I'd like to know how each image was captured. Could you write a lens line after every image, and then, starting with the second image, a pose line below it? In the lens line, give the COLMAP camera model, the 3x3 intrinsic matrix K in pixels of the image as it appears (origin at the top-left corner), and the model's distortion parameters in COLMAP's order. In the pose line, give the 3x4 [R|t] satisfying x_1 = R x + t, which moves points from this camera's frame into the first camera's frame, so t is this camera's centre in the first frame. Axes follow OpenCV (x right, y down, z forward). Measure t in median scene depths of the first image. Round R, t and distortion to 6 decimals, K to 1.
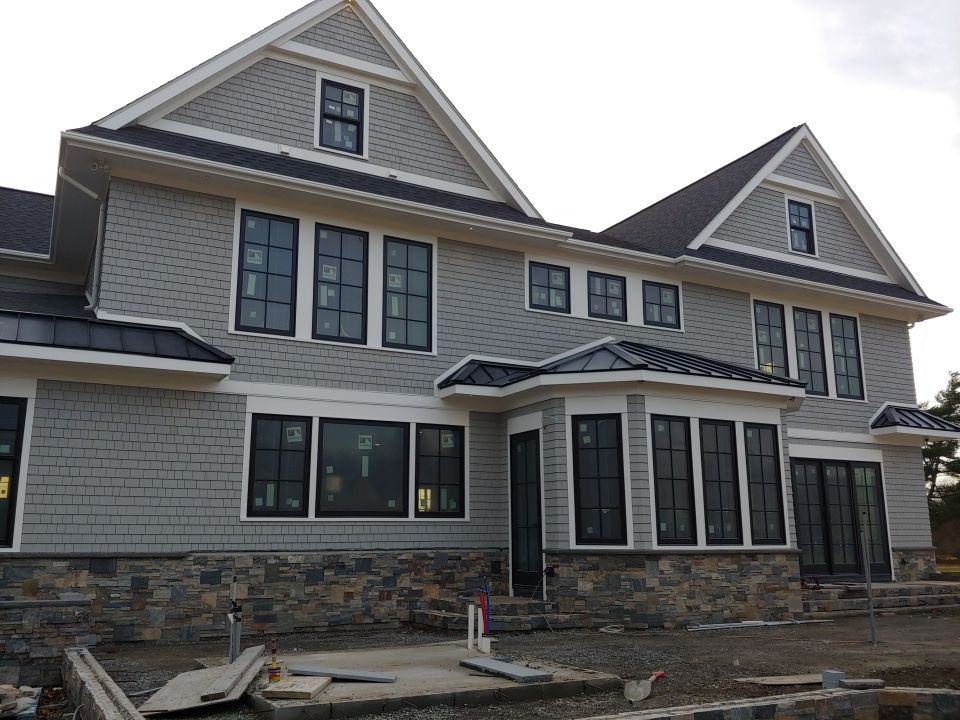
lens RADIAL K [[869.4, 0, 487.3], [0, 869.4, 371.8], [0, 0, 1]] dist [0.059135, -0.096993]
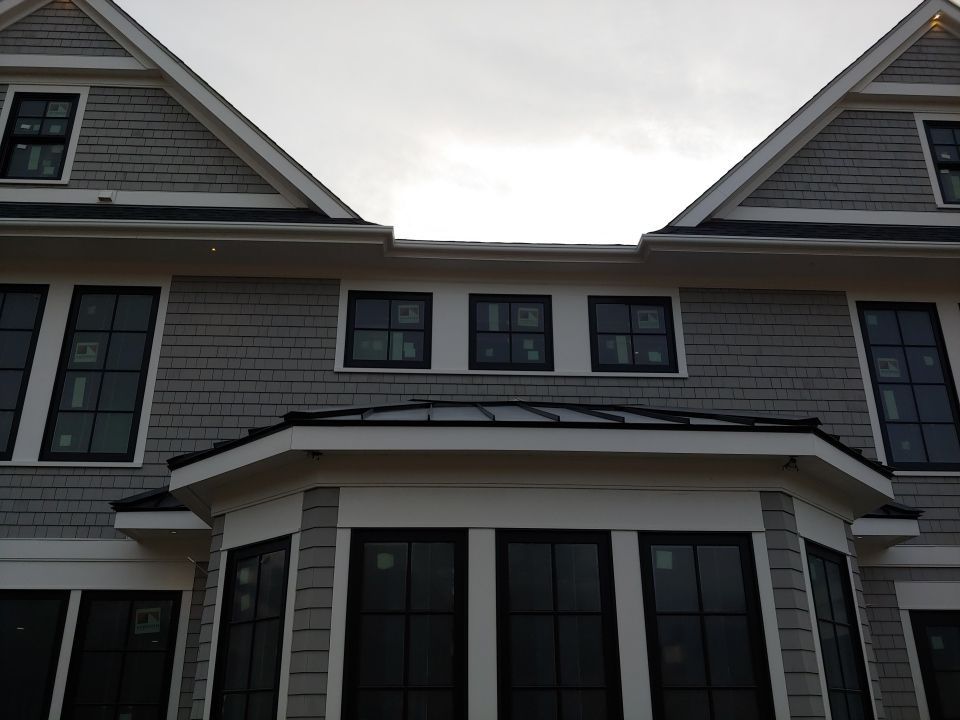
lens RADIAL K [[869.4, 0, 481.3], [0, 869.4, 353.6], [0, 0, 1]] dist [0.059135, -0.096993]
pose [[0.899180, -0.176661, -0.400333, 0.380104], [0.085471, 0.968166, -0.235263, 0.062902], [0.429151, 0.177327, 0.885655, 0.559018]]
